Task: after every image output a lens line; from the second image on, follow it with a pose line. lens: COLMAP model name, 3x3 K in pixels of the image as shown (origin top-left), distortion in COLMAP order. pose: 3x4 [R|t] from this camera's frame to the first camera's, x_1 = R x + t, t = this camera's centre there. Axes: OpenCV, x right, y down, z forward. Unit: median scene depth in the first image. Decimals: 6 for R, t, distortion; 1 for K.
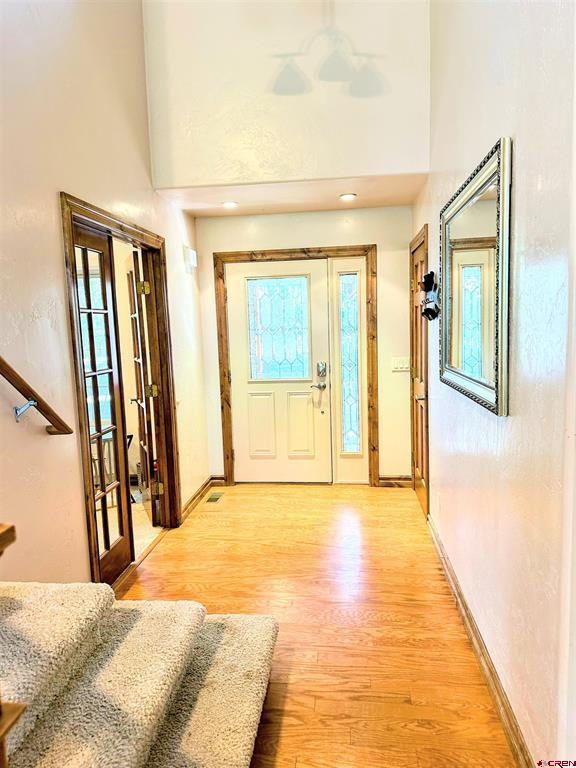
lens RADIAL K [[536.3, 0, 288.4], [0, 536.3, 388.1], [0, 0, 1]] dist [0.138859, -0.218482]
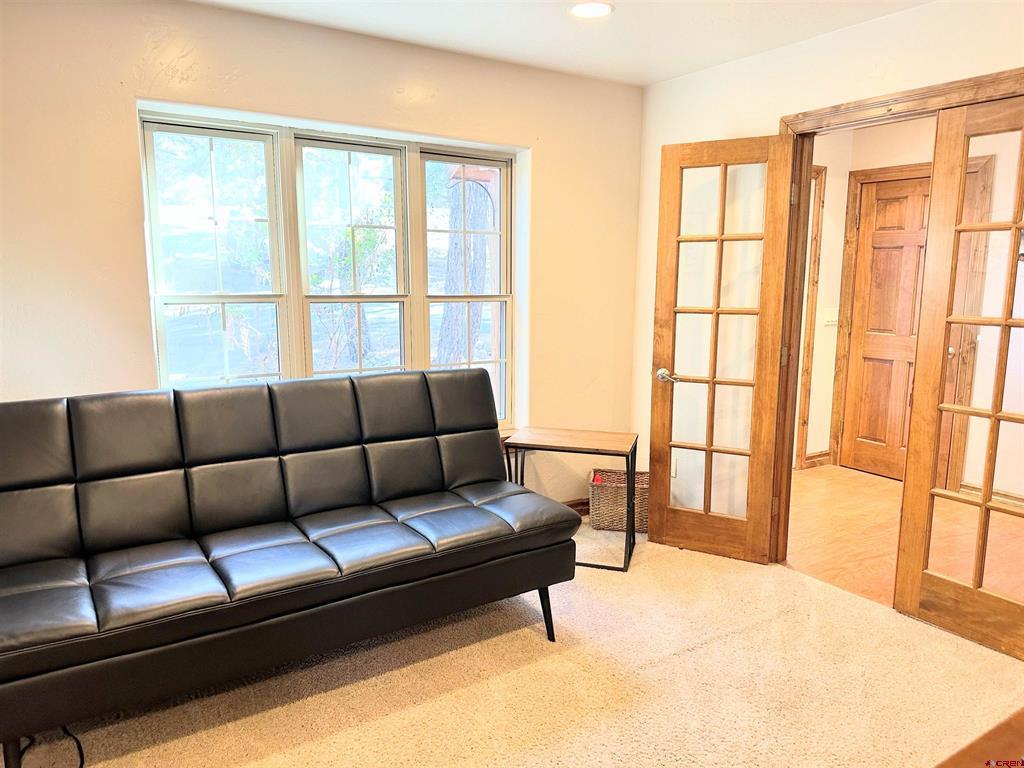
lens RADIAL K [[715.1, 0, 510.0], [0, 715.1, 382.9], [0, 0, 1]] dist [0.138859, -0.218482]
pose [[0.770714, -0.055267, 0.634780, -0.864658], [0.027915, 0.998203, 0.053015, -0.015889], [-0.636570, -0.023140, 0.770872, 0.443896]]
